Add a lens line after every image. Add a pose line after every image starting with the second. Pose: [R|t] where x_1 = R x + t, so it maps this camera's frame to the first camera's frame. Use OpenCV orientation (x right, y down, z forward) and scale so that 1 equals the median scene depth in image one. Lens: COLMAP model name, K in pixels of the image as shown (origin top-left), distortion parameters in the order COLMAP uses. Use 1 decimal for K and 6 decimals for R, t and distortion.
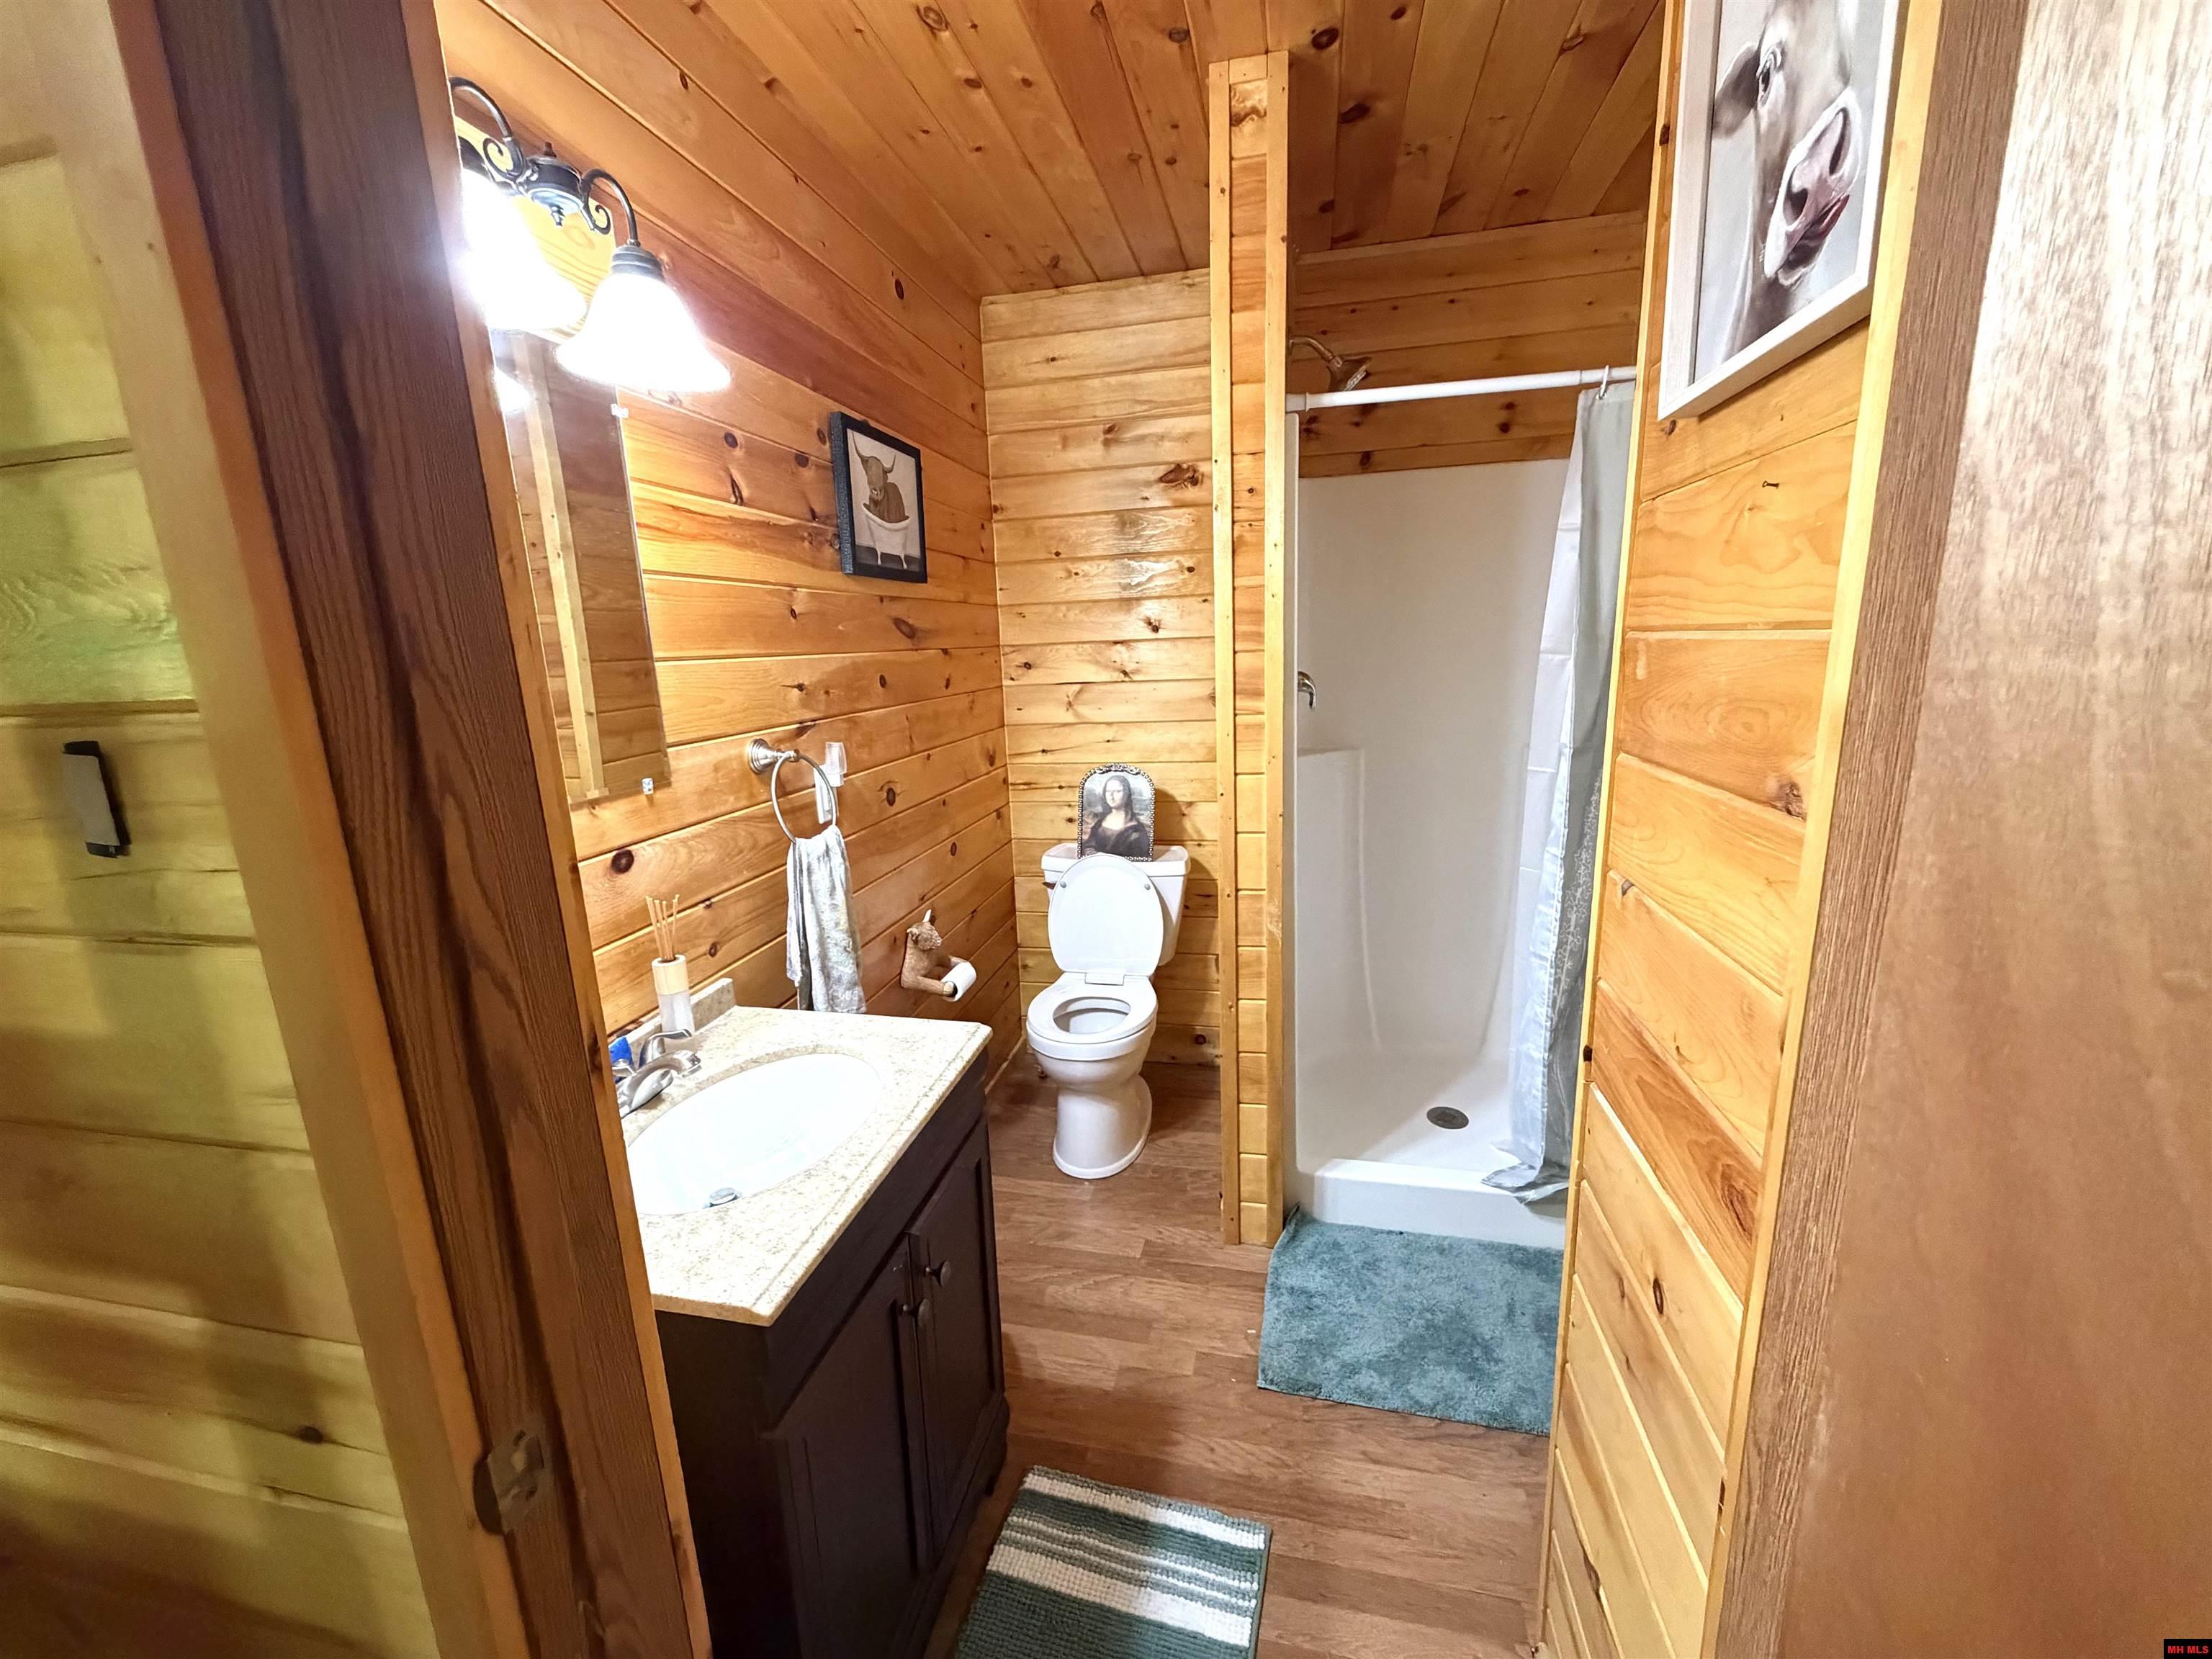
lens RADIAL K [[879.1, 0, 1101.7], [0, 879.1, 827.8], [0, 0, 1]] dist [0.001323, -0.000748]
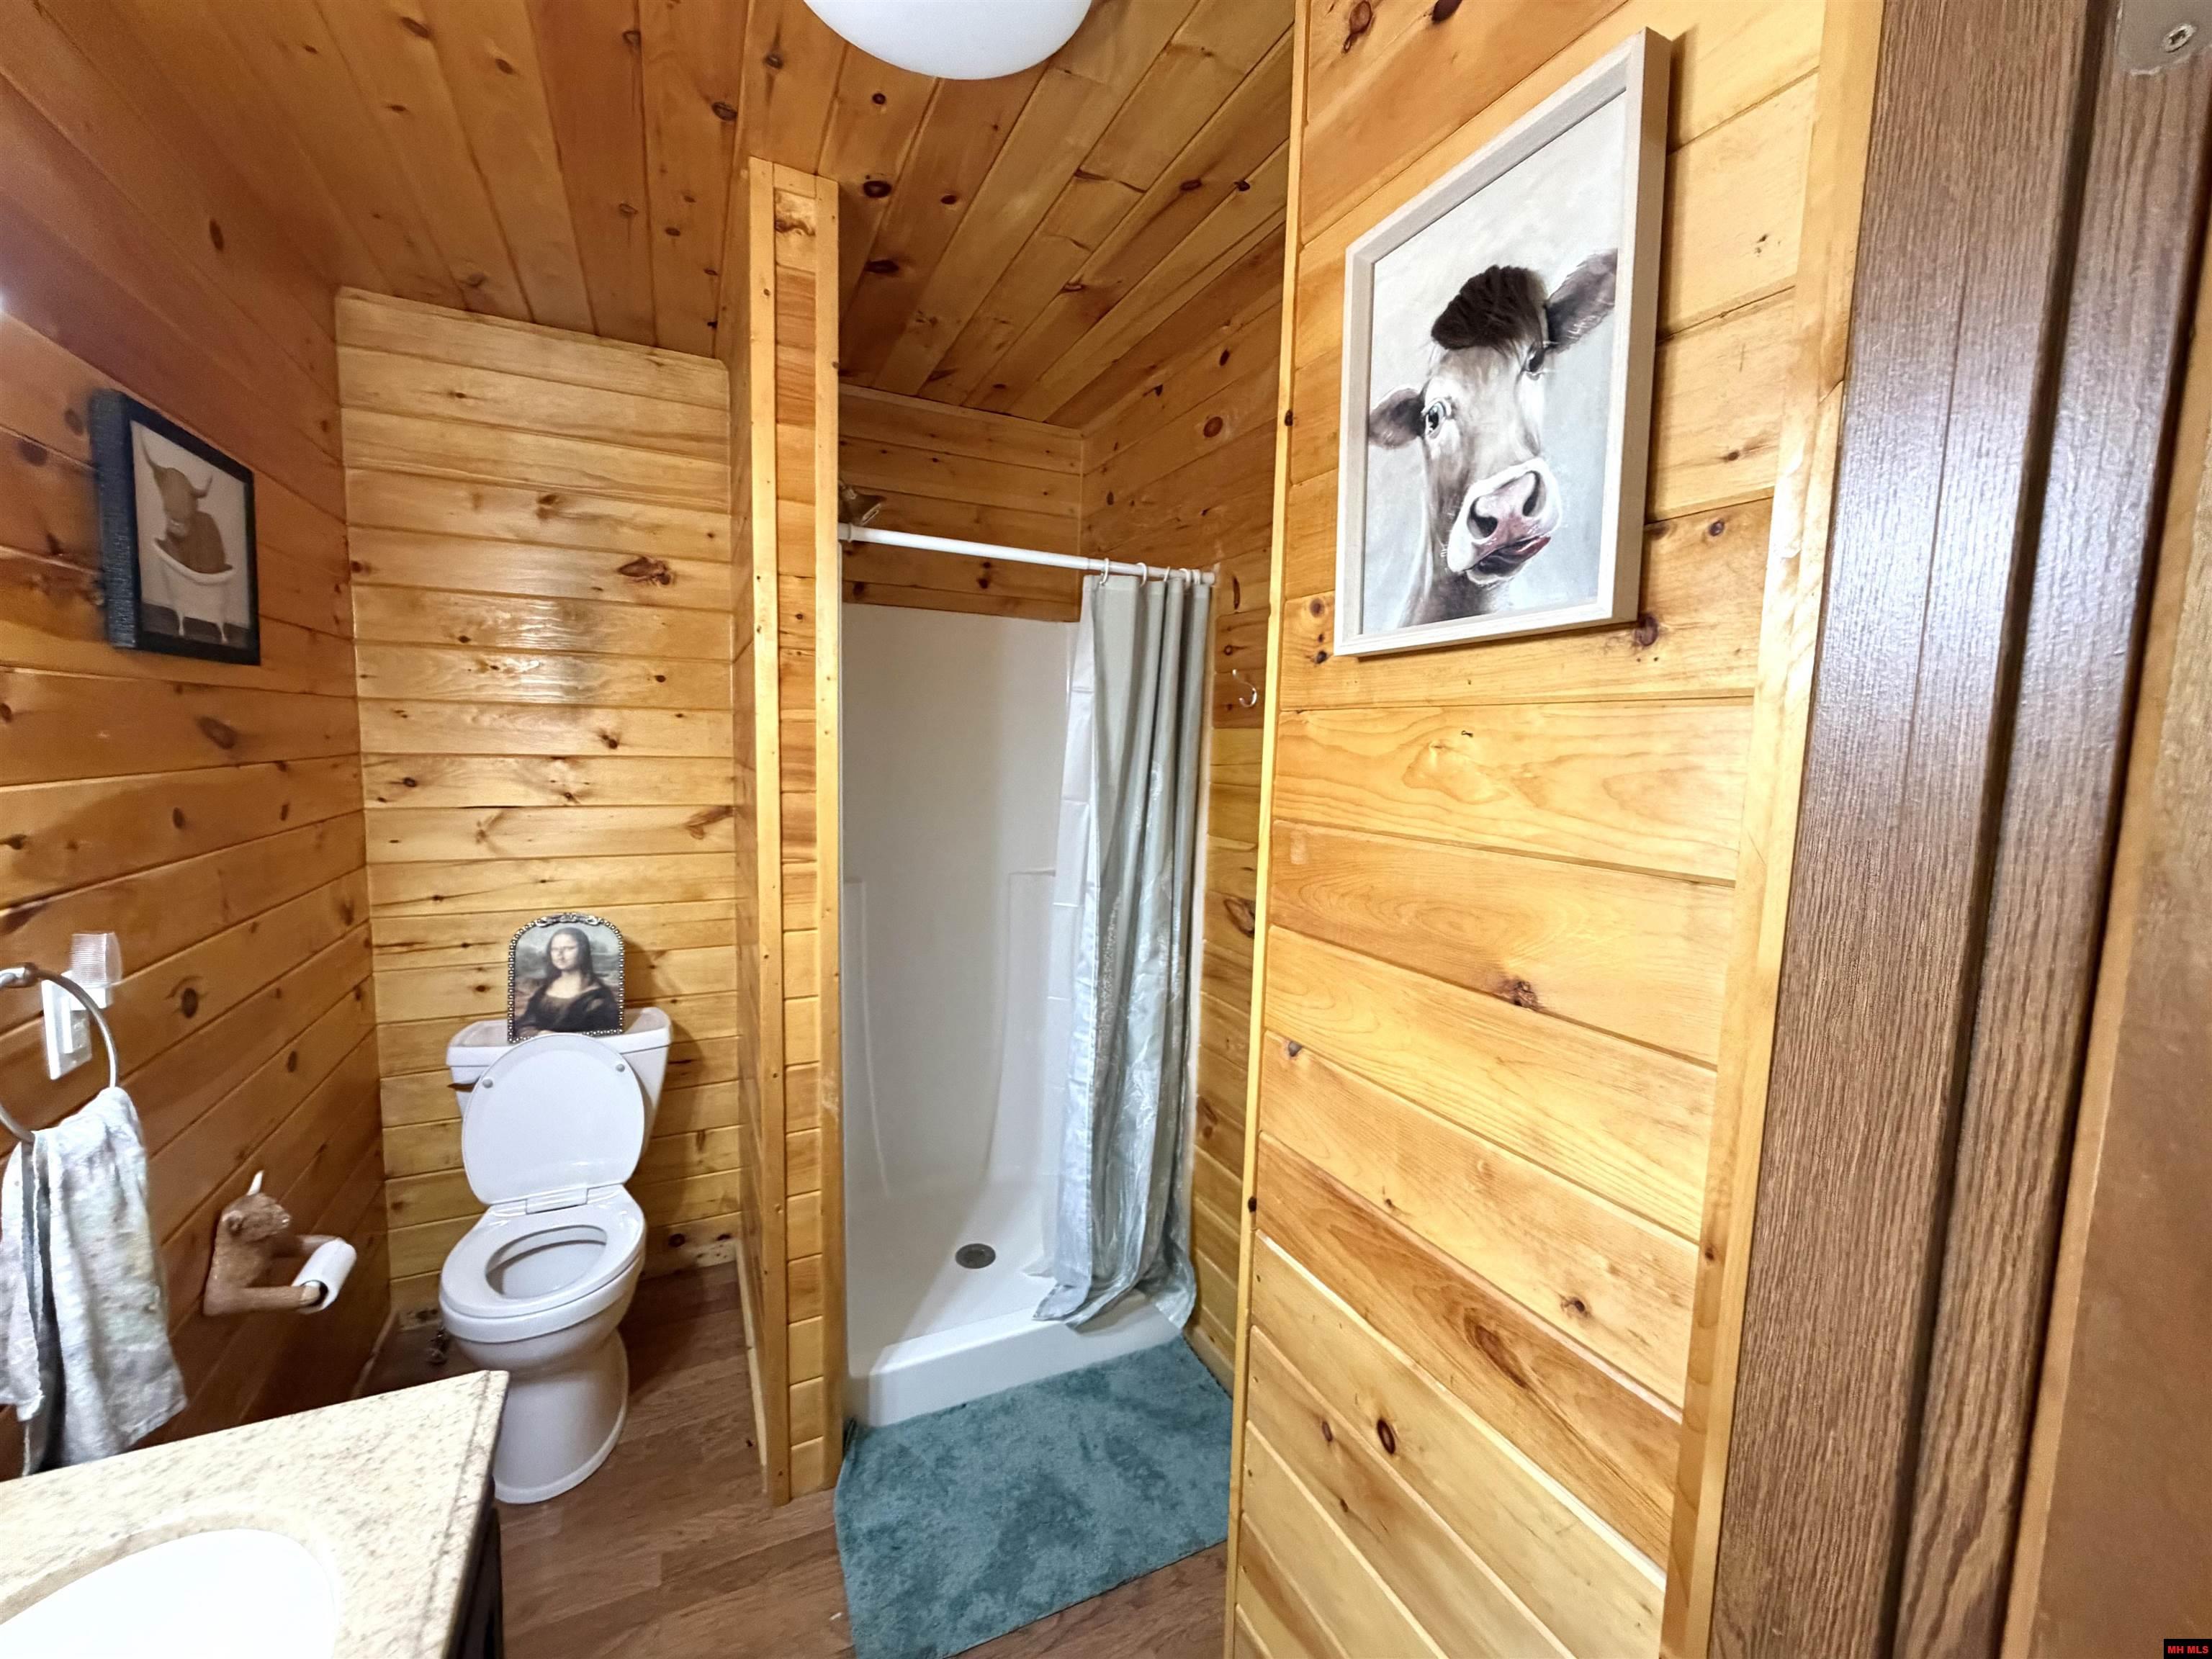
lens RADIAL K [[879.1, 0, 1103.3], [0, 879.1, 829.5], [0, 0, 1]] dist [0.001323, -0.000748]
pose [[0.781830, -0.003595, 0.623482, -0.139969], [0.072620, 0.993702, -0.085334, -0.064589], [-0.619249, 0.111994, 0.777167, 0.127743]]
